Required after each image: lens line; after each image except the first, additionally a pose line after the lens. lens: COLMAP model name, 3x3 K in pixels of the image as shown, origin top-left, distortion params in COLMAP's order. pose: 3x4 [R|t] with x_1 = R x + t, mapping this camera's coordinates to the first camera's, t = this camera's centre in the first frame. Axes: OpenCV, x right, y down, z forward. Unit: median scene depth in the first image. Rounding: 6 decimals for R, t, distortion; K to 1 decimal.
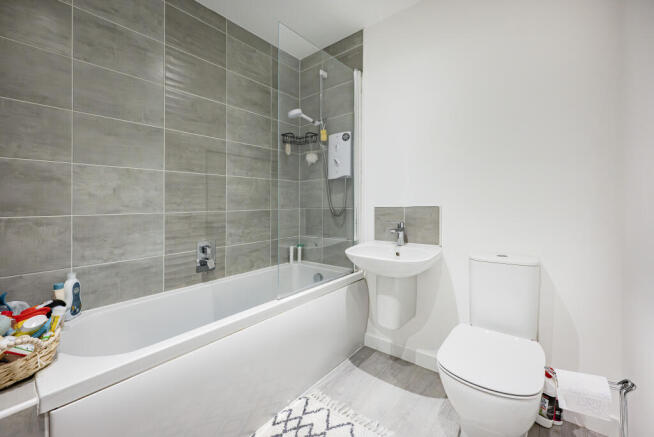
lens RADIAL K [[263.3, 0, 324.7], [0, 263.3, 200.7], [0, 0, 1]] dist [-0.000514, -0.000039]
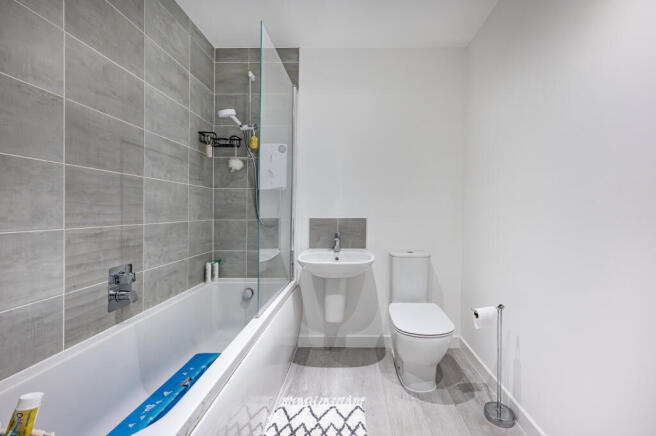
lens RADIAL K [[266.2, 0, 343.7], [0, 266.2, 214.4], [0, 0, 1]] dist [-0.000287, 0.000063]
pose [[0.782355, 0.007921, 0.622782, -0.400301], [-0.021327, 0.999673, 0.014078, -0.011760], [-0.622467, -0.024296, 0.782268, 0.050304]]
